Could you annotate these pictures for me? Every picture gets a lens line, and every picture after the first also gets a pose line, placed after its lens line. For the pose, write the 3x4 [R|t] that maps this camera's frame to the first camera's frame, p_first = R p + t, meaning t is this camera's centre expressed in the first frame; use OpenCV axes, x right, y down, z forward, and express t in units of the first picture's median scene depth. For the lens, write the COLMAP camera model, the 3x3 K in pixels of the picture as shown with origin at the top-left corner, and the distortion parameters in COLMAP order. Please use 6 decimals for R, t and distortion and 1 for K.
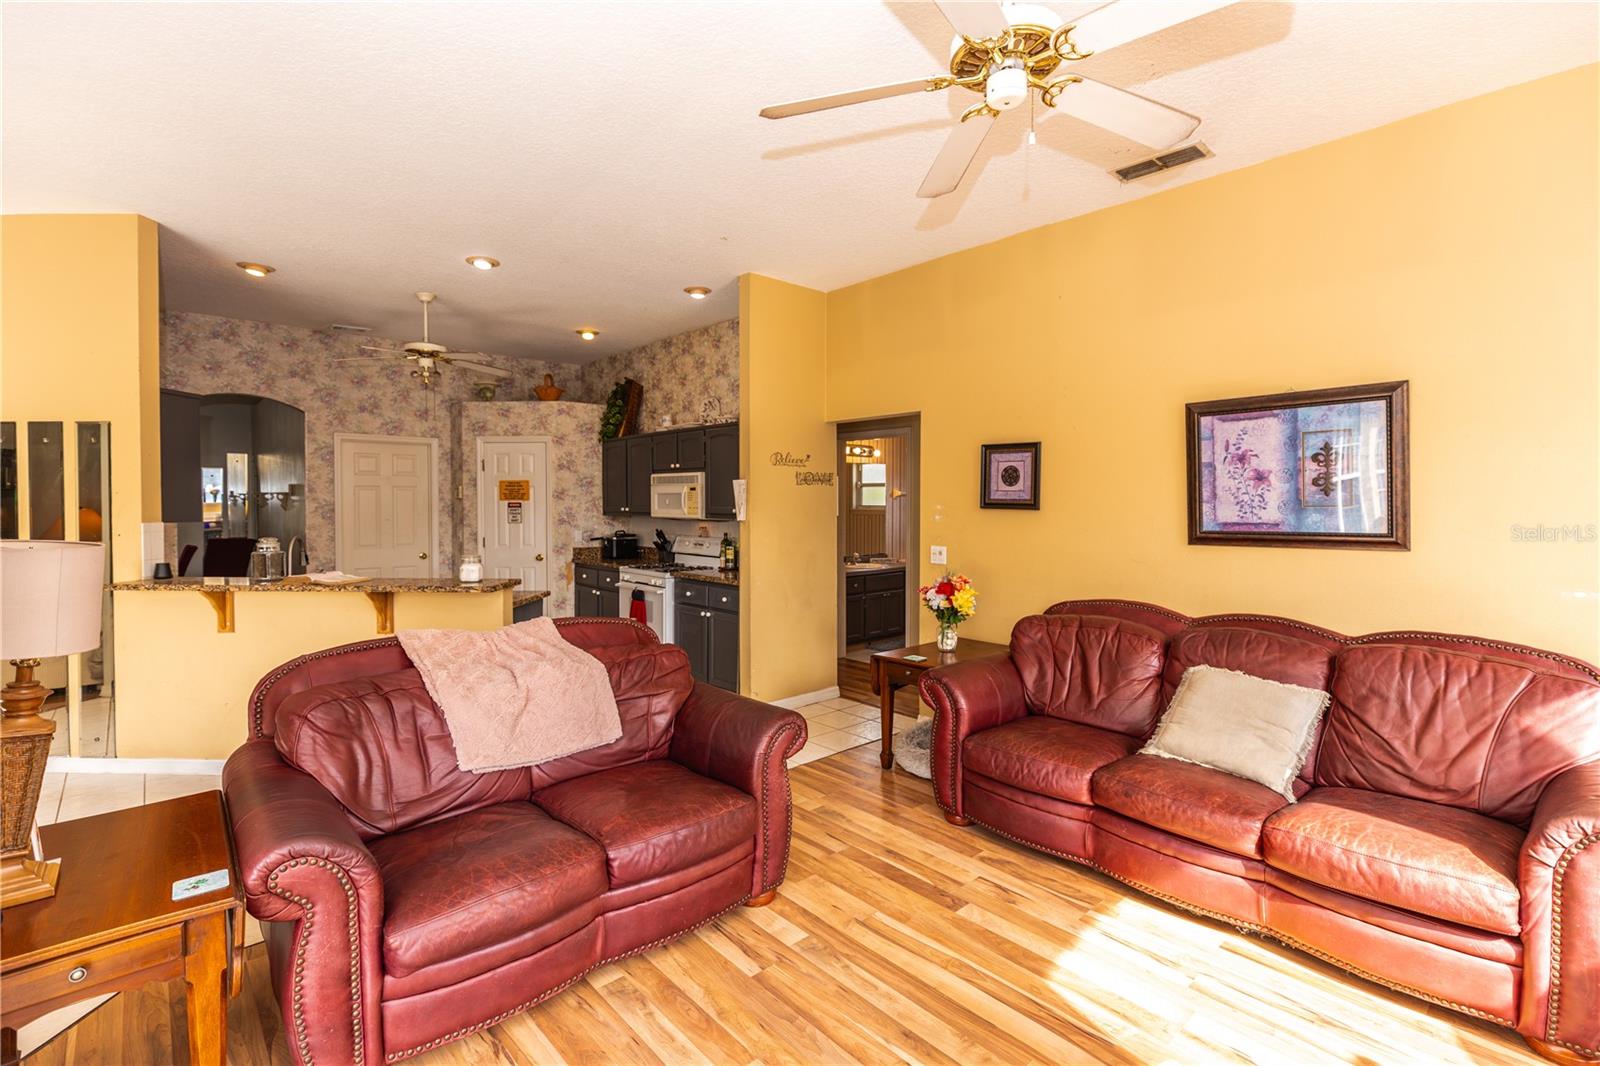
lens RADIAL K [[755.4, 0, 798.6], [0, 755.4, 512.3], [0, 0, 1]] dist [0.001139, 0.000119]
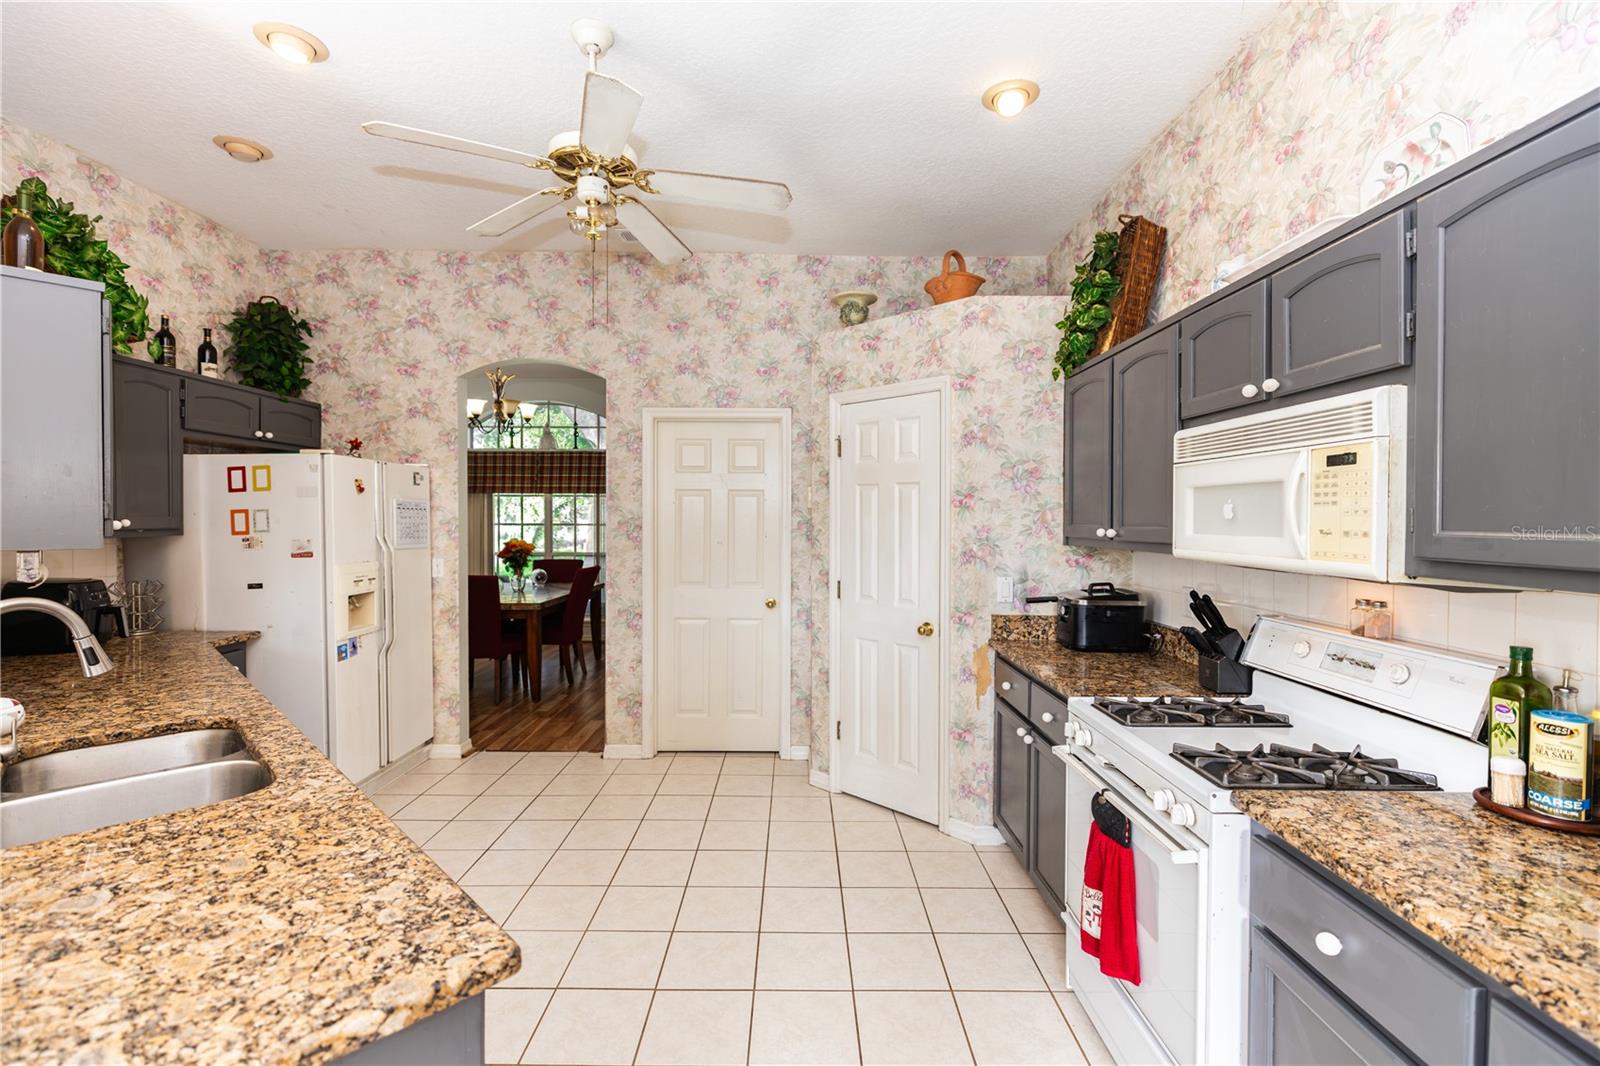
lens RADIAL K [[729.3, 0, 788.6], [0, 729.3, 528.6], [0, 0, 1]] dist [0.002931, 0.000425]
pose [[0.748138, 0.012378, -0.663428, -0.098747], [-0.013513, 0.999903, 0.003417, -0.005193], [0.663406, 0.006408, 0.748232, 0.590506]]
